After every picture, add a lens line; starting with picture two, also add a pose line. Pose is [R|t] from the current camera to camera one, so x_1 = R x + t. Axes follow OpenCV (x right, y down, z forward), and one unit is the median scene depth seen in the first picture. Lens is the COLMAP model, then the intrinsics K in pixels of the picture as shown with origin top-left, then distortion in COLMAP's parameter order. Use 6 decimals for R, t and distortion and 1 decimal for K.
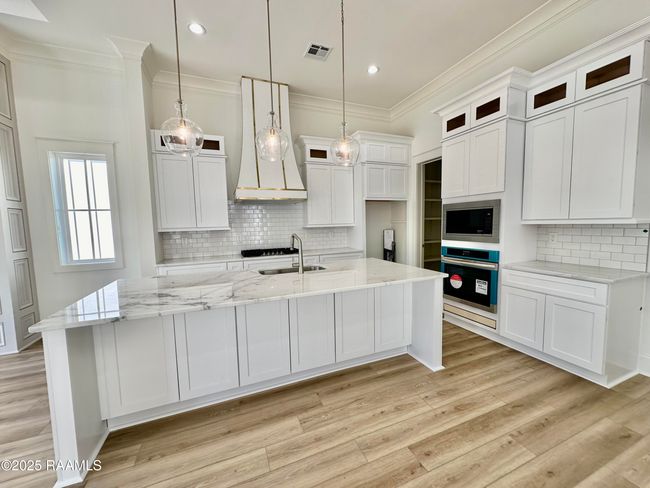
lens RADIAL K [[259.0, 0, 325.7], [0, 259.0, 244.8], [0, 0, 1]] dist [-0.001168, 0.000599]
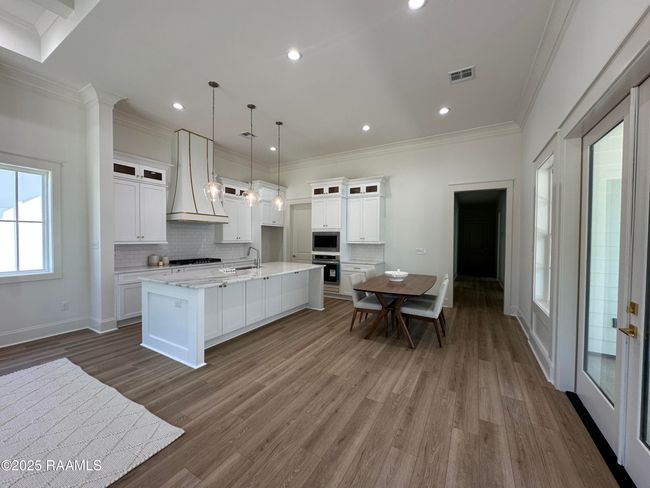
lens RADIAL K [[259.0, 0, 327.0], [0, 259.0, 245.0], [0, 0, 1]] dist [-0.001168, 0.000599]
pose [[0.789051, 0.013877, 0.614171, -0.717211], [0.025632, 0.998131, -0.055482, 0.052075], [-0.613793, 0.059521, 0.787220, -0.623435]]
